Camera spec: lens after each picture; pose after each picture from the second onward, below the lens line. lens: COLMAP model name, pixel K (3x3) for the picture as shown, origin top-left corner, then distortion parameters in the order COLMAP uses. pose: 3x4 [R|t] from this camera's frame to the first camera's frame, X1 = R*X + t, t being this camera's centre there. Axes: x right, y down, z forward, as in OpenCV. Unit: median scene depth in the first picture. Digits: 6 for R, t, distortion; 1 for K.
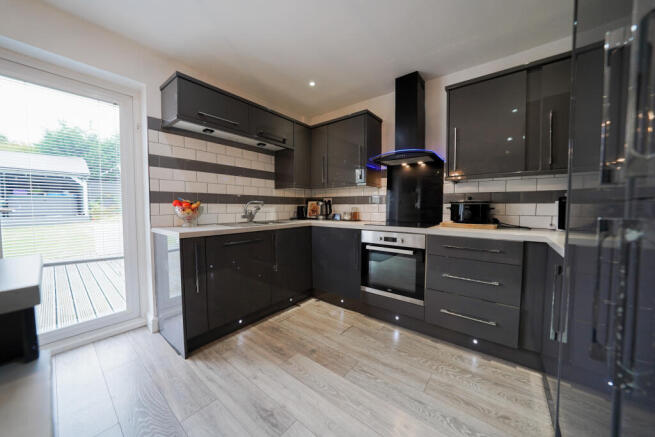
lens RADIAL K [[228.6, 0, 327.5], [0, 228.6, 217.2], [0, 0, 1]] dist [-0.022869, 0.000432]
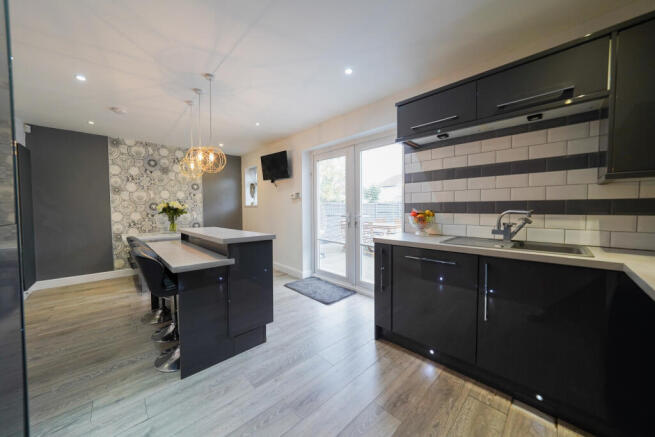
lens RADIAL K [[228.6, 0, 322.6], [0, 228.6, 214.3], [0, 0, 1]] dist [-0.022869, 0.000432]
pose [[-0.146600, 0.017345, -0.989044, 0.468718], [-0.046114, 0.998639, 0.024348, -0.055093], [0.988120, 0.049178, -0.145600, 0.637860]]
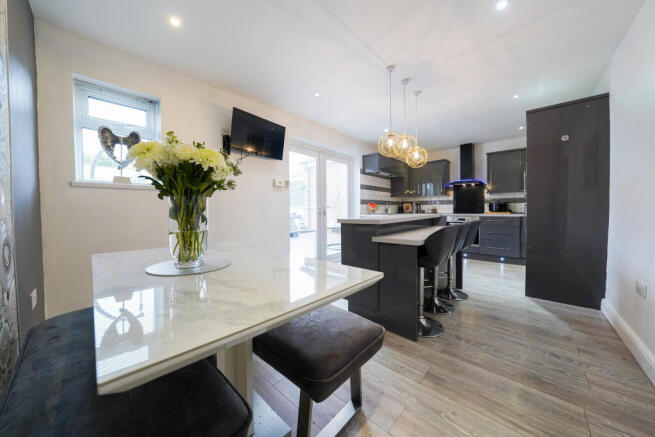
lens RADIAL K [[228.6, 0, 323.8], [0, 228.6, 216.4], [0, 0, 1]] dist [-0.022869, 0.000432]
pose [[0.996754, -0.006971, -0.080204, -0.856169], [0.005500, 0.999813, -0.018548, 0.095584], [0.080318, 0.018047, 0.996606, -1.278214]]
